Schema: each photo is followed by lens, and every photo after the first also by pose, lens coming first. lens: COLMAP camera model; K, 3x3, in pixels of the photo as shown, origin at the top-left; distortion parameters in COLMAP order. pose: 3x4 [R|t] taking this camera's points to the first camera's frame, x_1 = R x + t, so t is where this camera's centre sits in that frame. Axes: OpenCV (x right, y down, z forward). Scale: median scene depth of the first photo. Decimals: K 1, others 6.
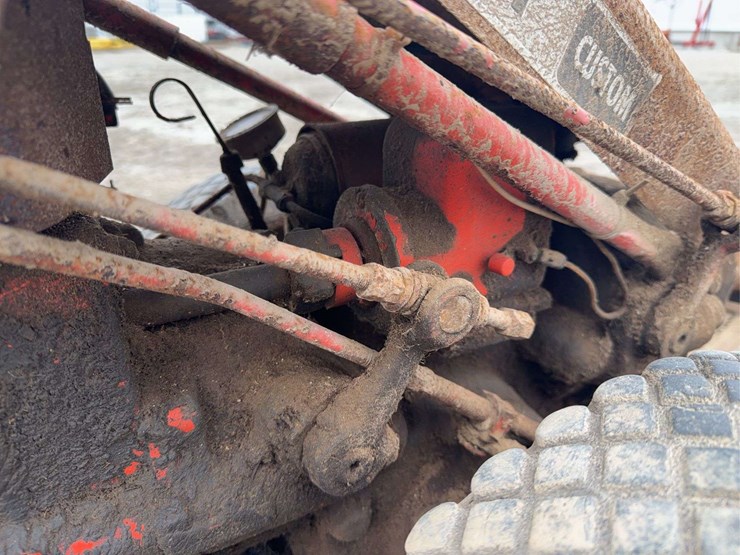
lens RADIAL K [[535.9, 0, 370.0], [0, 535.9, 277.5], [0, 0, 1]] dist [-0.031097, 0.003289]
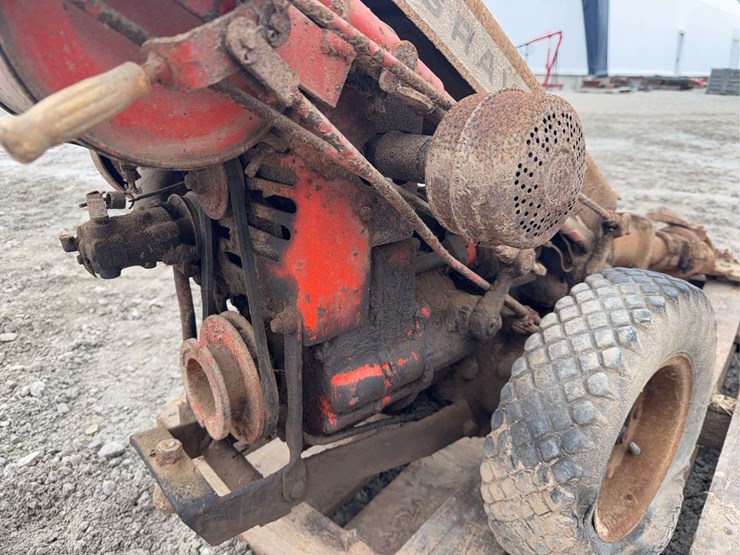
lens RADIAL K [[516.1, 0, 370.0], [0, 516.1, 277.5], [0, 0, 1]] dist [0.029100, -0.040839]
pose [[0.978898, -0.063240, 0.194317, -0.836972], [0.074127, 0.996031, -0.049270, 0.163057], [-0.190430, 0.062635, 0.979701, -1.020175]]
